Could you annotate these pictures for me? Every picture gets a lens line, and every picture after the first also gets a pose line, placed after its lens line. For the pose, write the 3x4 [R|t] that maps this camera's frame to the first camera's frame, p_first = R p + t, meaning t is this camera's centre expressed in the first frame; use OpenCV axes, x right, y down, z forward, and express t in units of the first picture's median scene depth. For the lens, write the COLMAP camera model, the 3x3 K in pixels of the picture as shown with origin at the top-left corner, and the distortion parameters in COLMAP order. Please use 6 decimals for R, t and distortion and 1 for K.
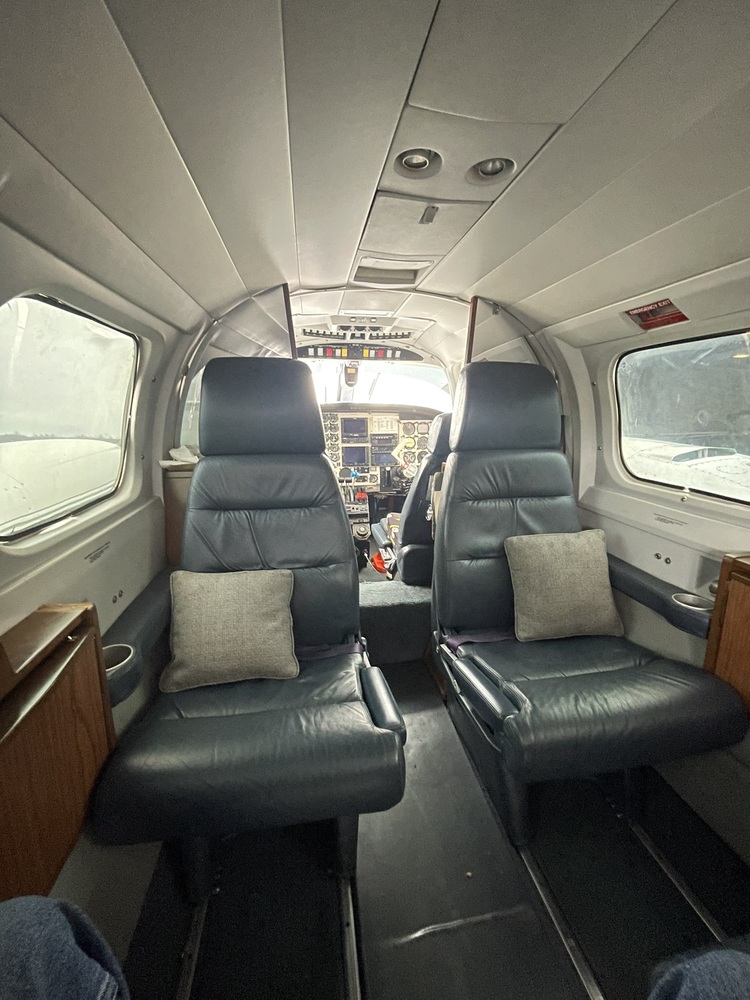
lens RADIAL K [[398.2, 0, 375.0], [0, 398.2, 500.0], [0, 0, 1]] dist [0.000096, -0.000032]
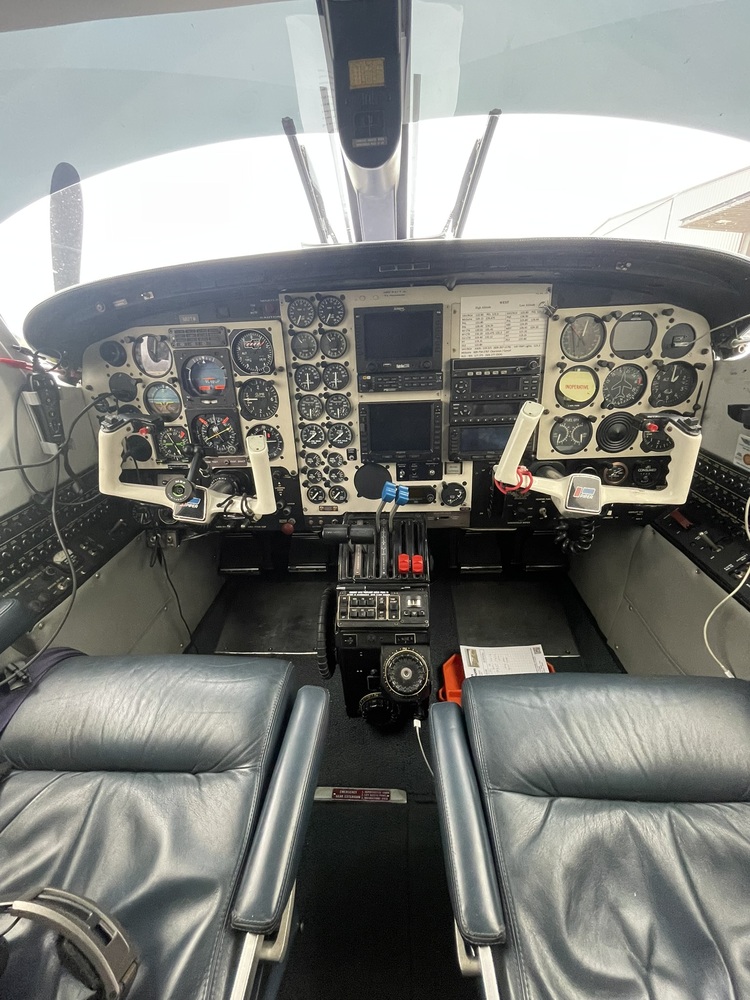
lens RADIAL K [[398.2, 0, 375.0], [0, 398.2, 500.0], [0, 0, 1]] dist [0.000096, -0.000032]
pose [[0.975914, 0.056056, -0.210831, 0.003446], [-0.005225, 0.972153, 0.234289, -0.130950], [0.218093, -0.227545, 0.949031, 0.658467]]
